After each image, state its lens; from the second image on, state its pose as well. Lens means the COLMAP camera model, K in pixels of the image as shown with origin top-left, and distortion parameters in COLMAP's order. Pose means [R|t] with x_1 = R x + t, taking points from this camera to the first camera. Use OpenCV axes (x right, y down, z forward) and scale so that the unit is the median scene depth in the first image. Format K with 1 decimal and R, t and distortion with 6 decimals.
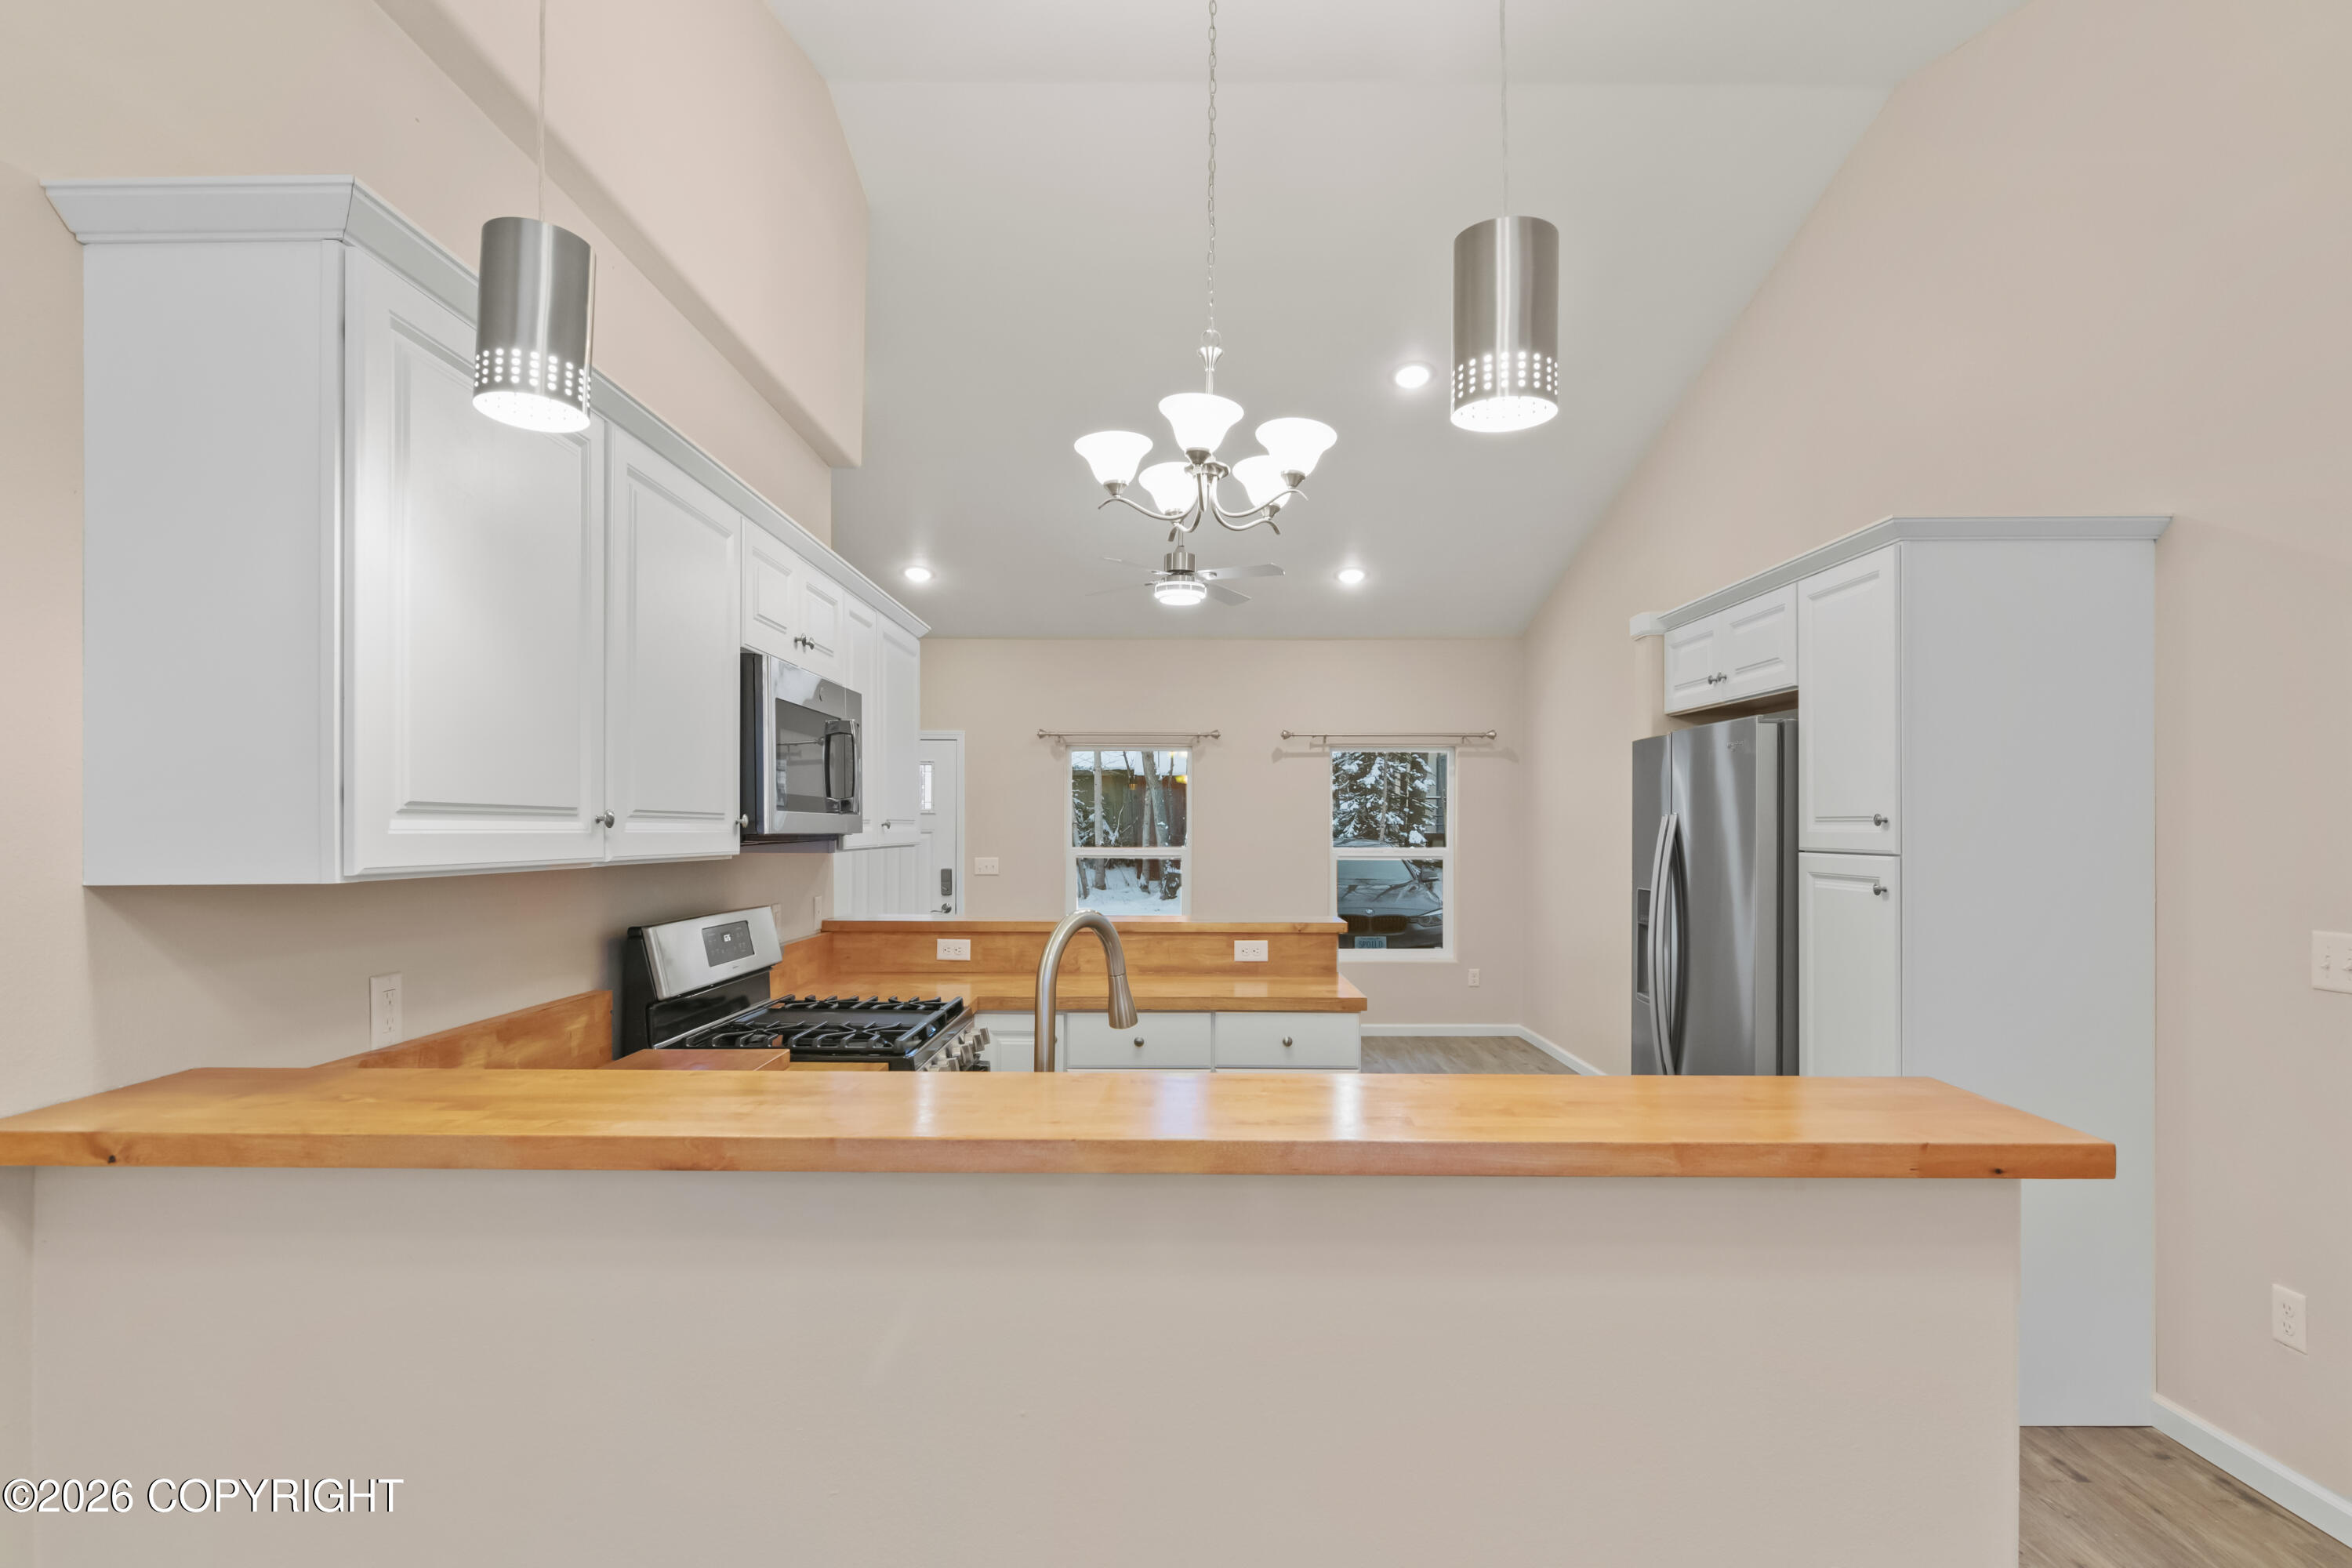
lens RADIAL K [[1193.0, 0, 1185.3], [0, 1193.0, 828.1], [0, 0, 1]] dist [-0.001192, -0.000041]
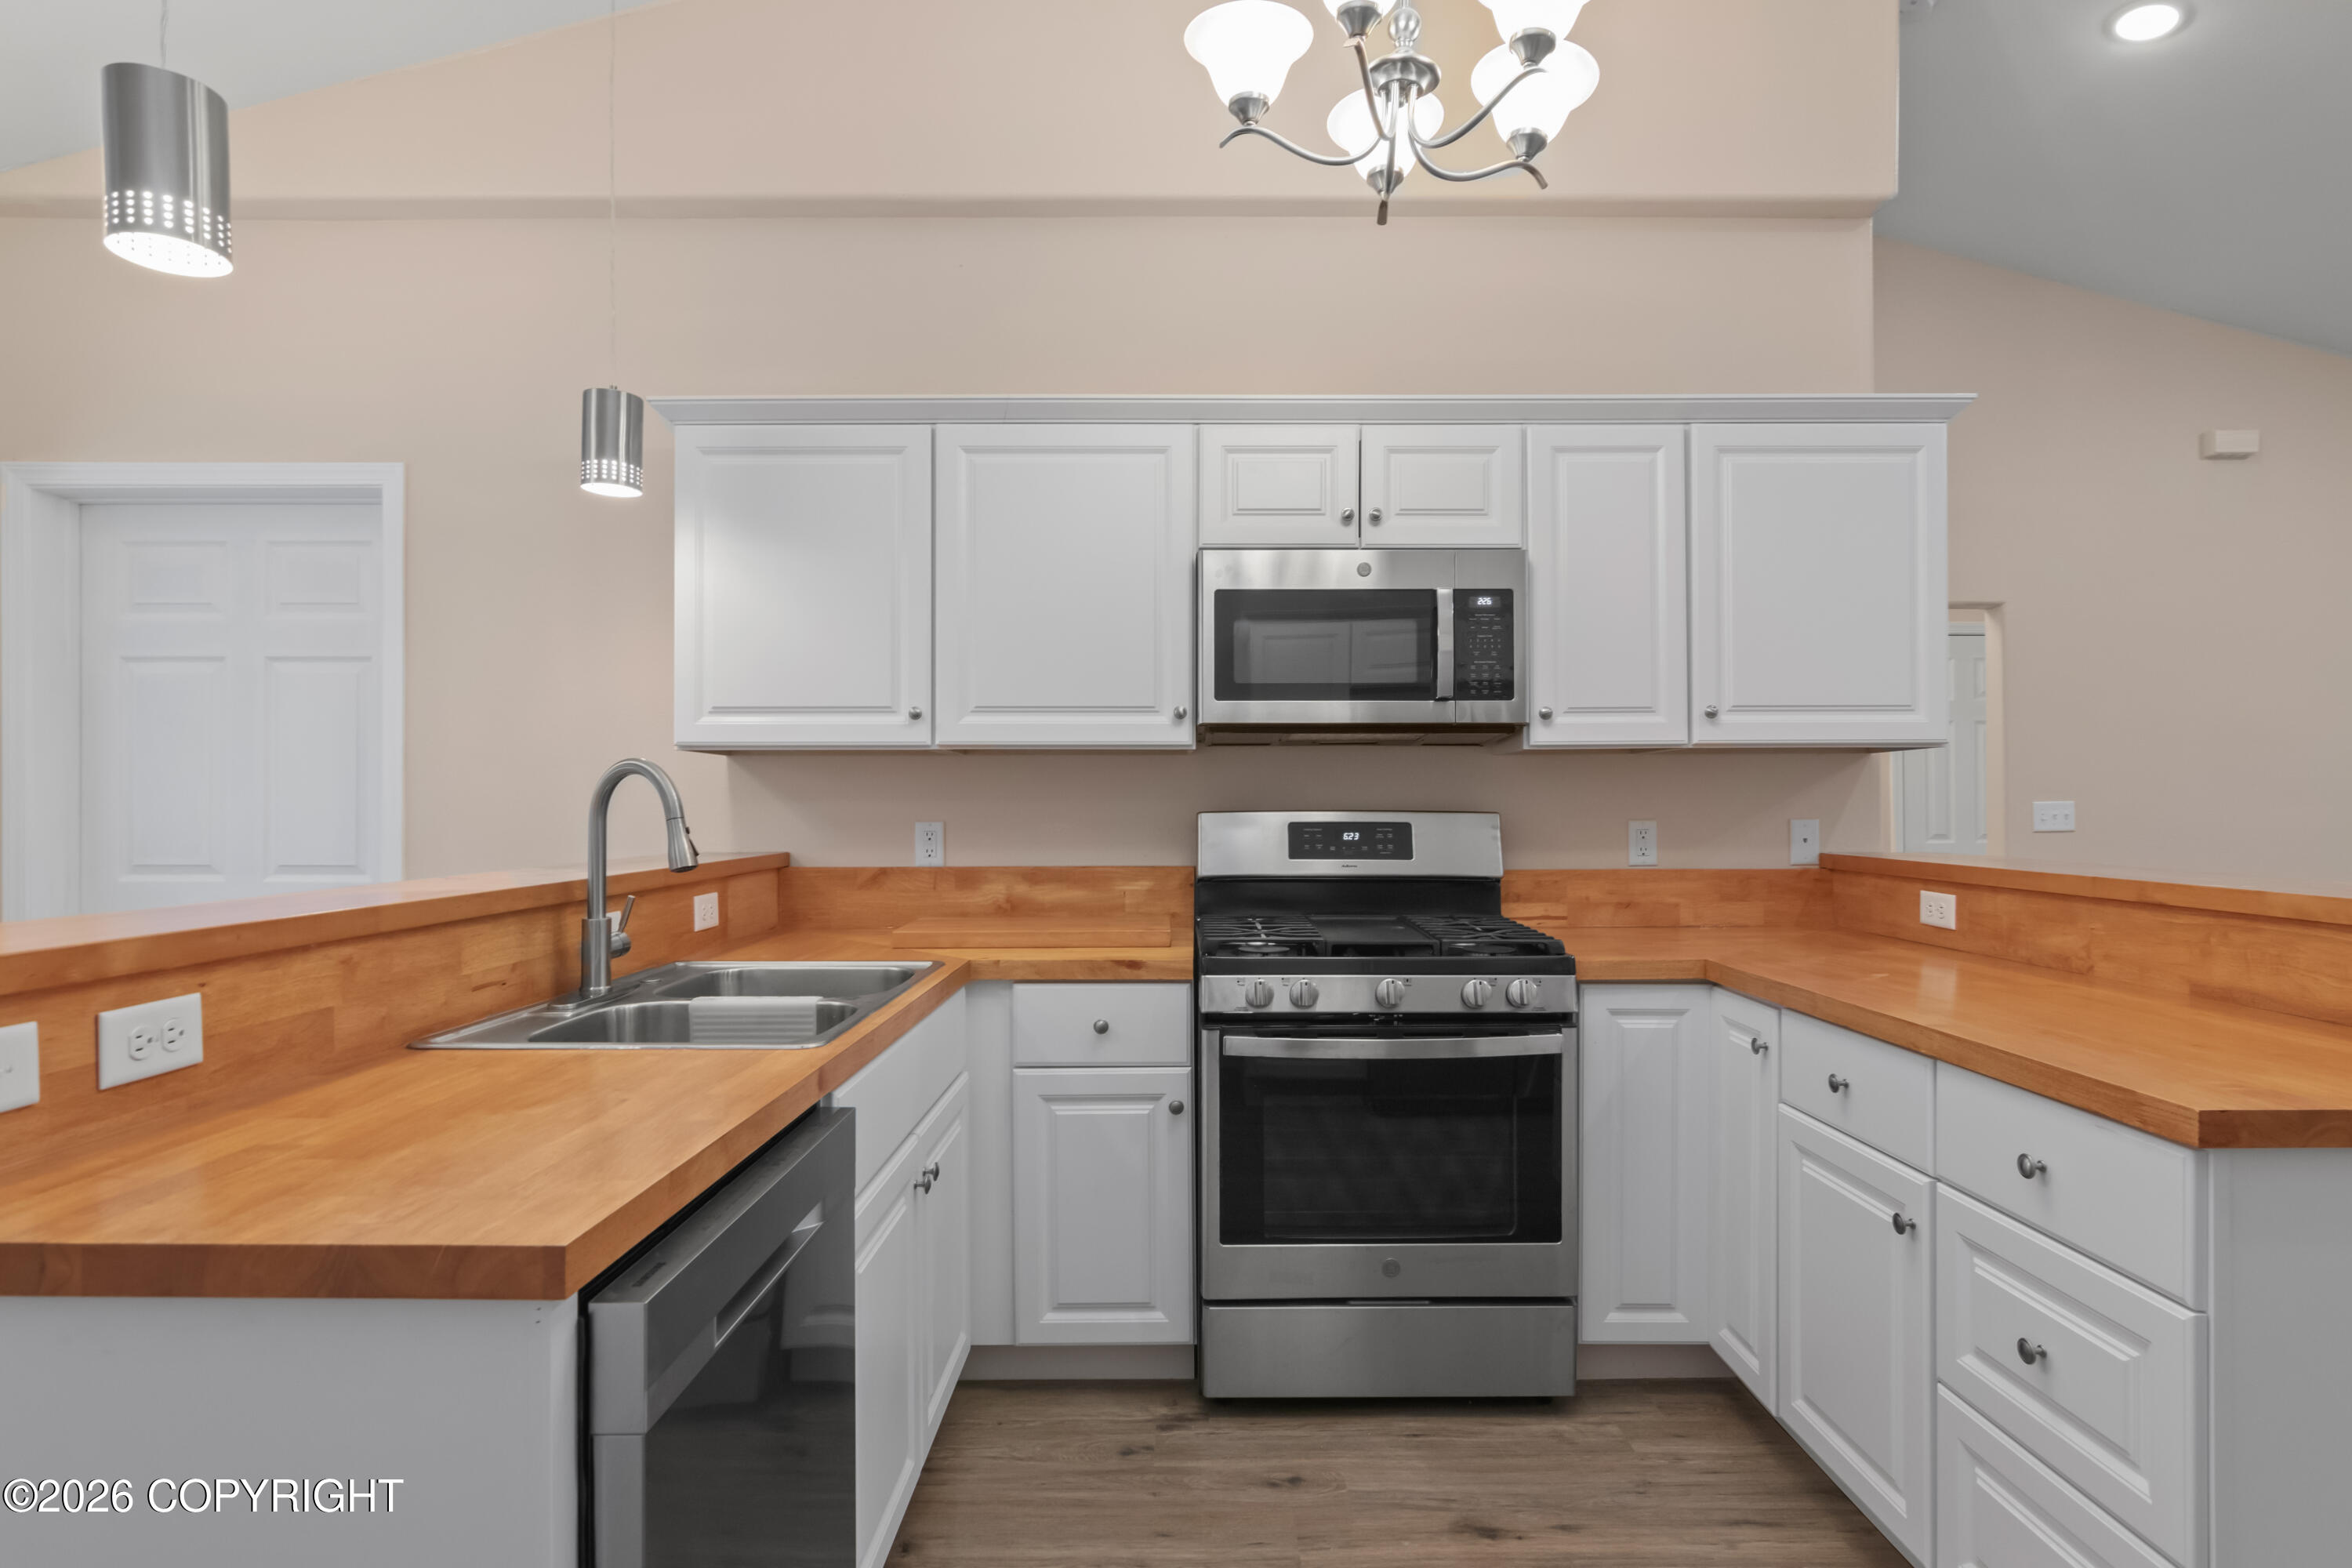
lens RADIAL K [[1210.9, 0, 1189.4], [0, 1210.9, 794.9], [0, 0, 1]] dist [-0.001569, -0.000179]
pose [[0.002894, -0.005808, -0.999979, 0.431090], [0.003557, 0.999977, -0.005798, 0.044896], [0.999989, -0.003541, 0.002915, 0.609593]]
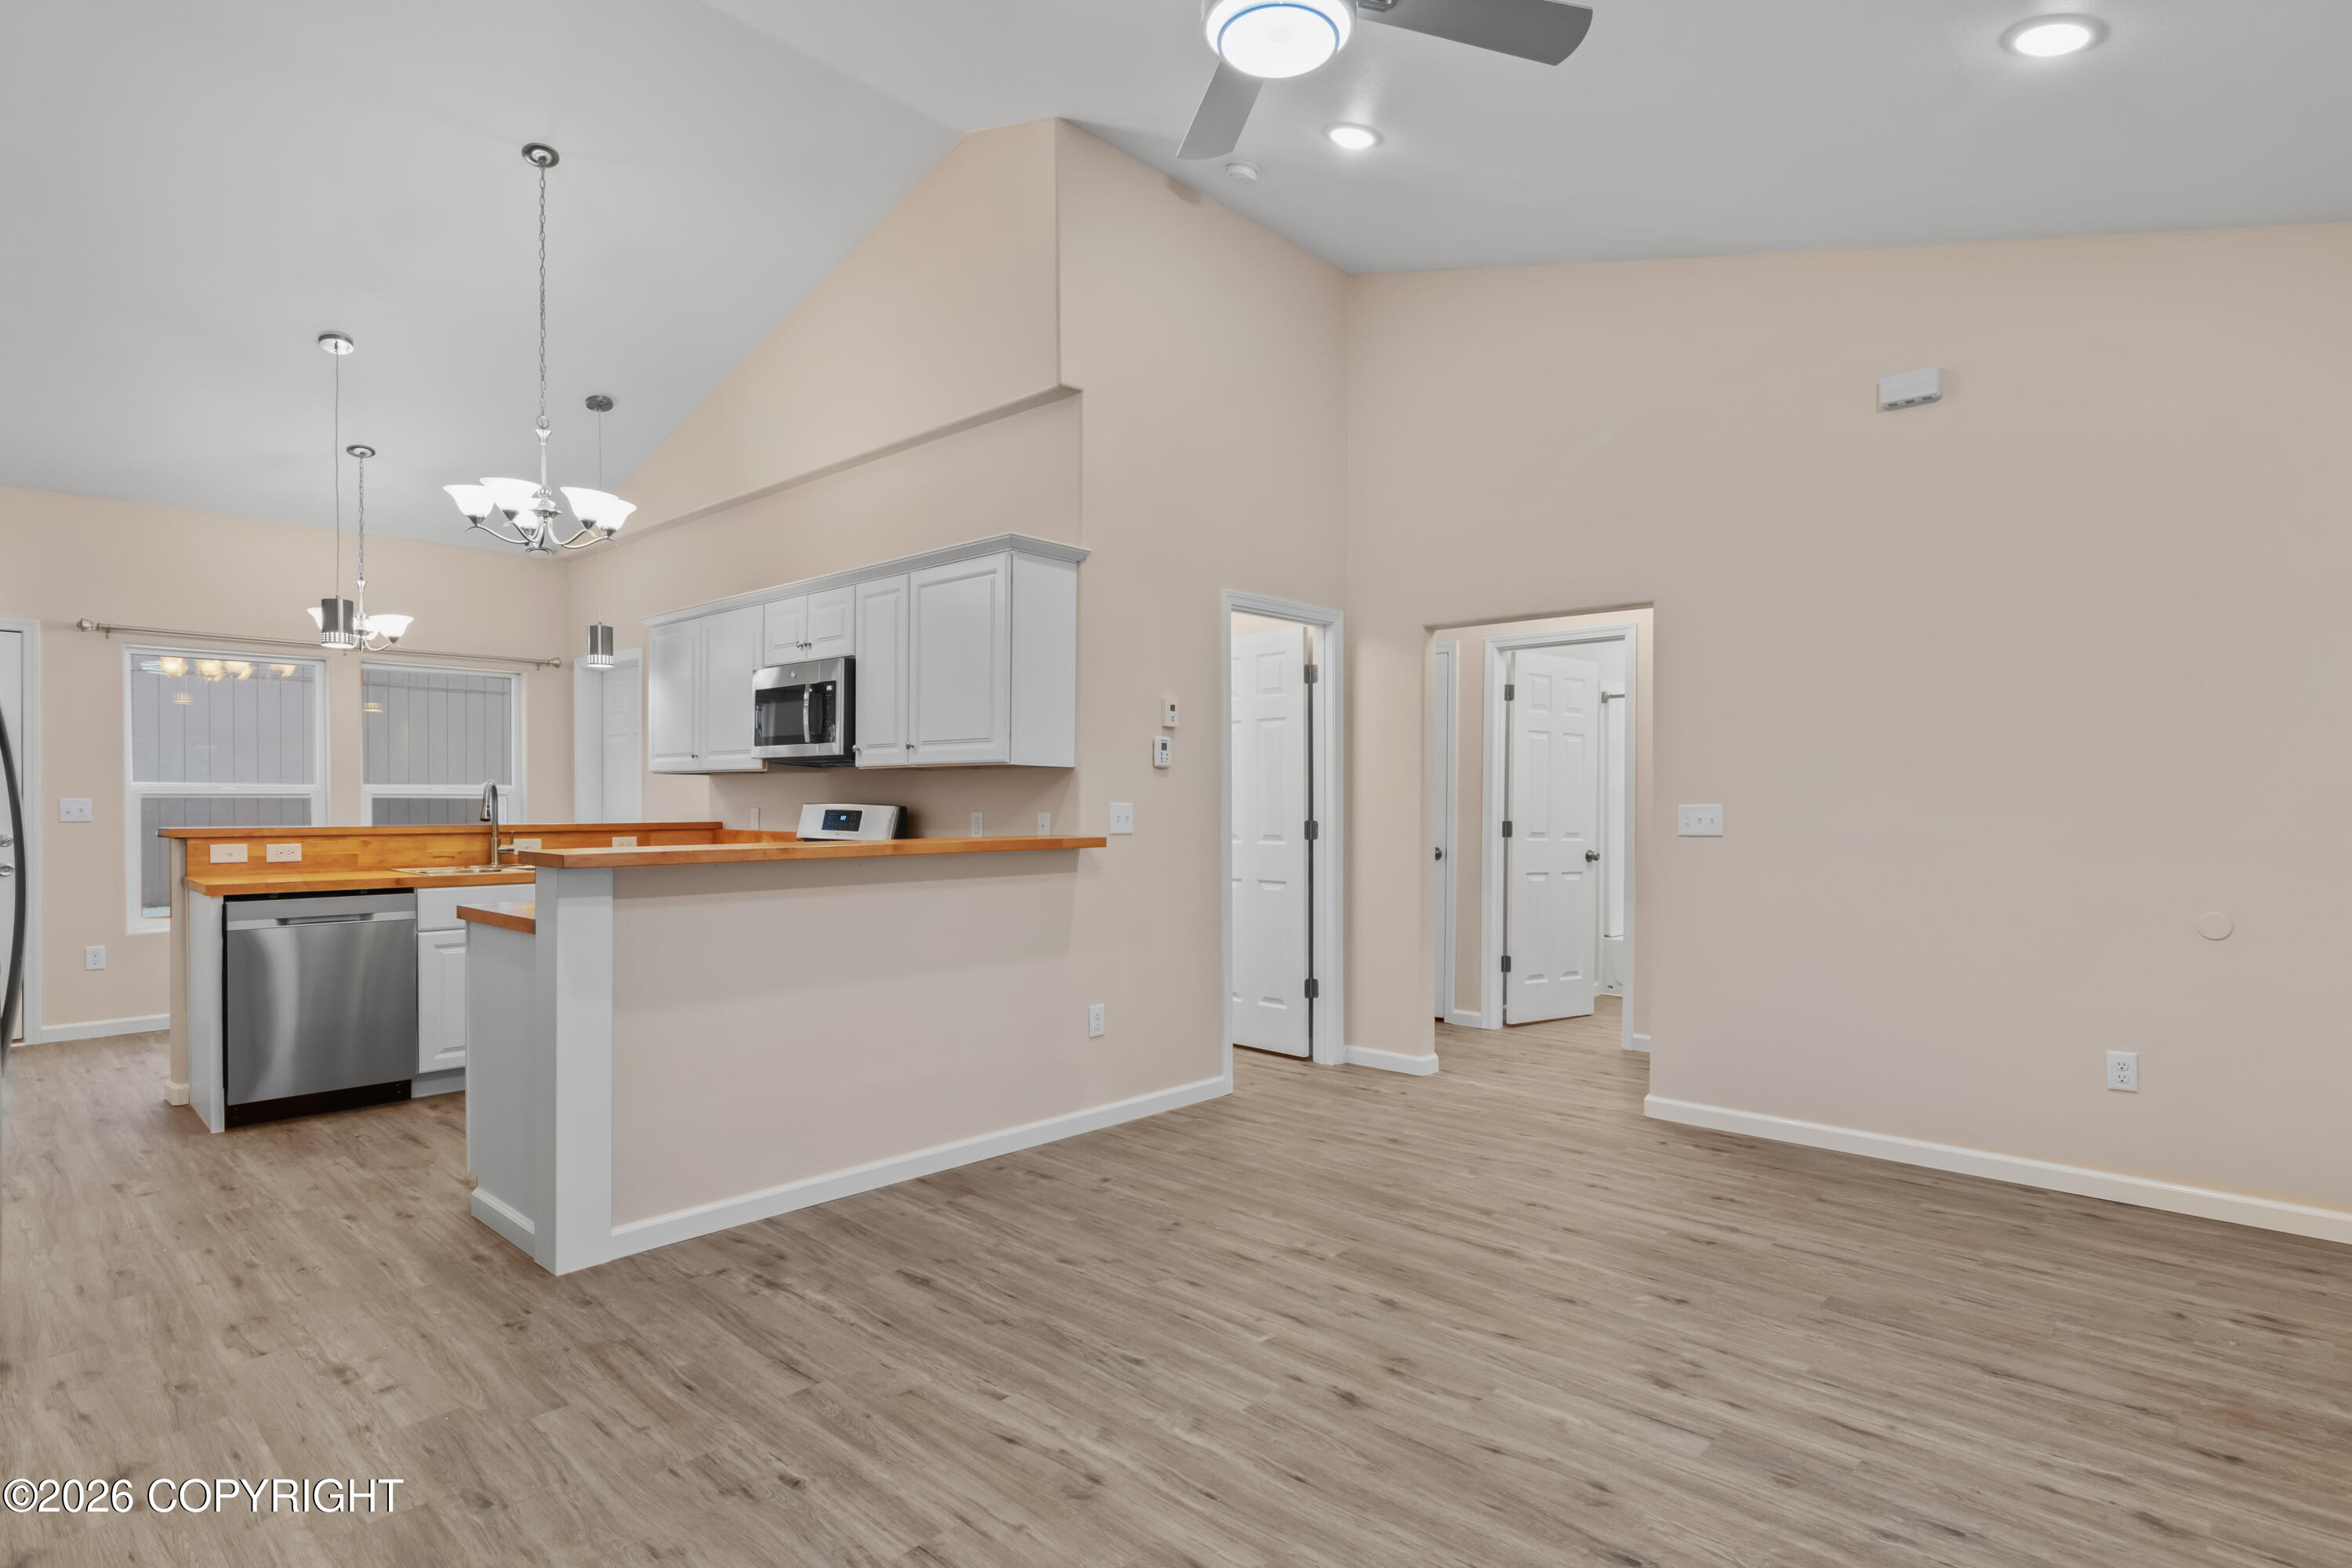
lens RADIAL K [[1210.3, 0, 1183.1], [0, 1210.3, 809.0], [0, 0, 1]] dist [-0.000392, 0.000169]
pose [[-0.681174, 0.000543, -0.732122, 0.408961], [-0.004490, 0.999978, 0.004919, 0.047776], [0.732108, 0.006638, -0.681156, 1.819416]]
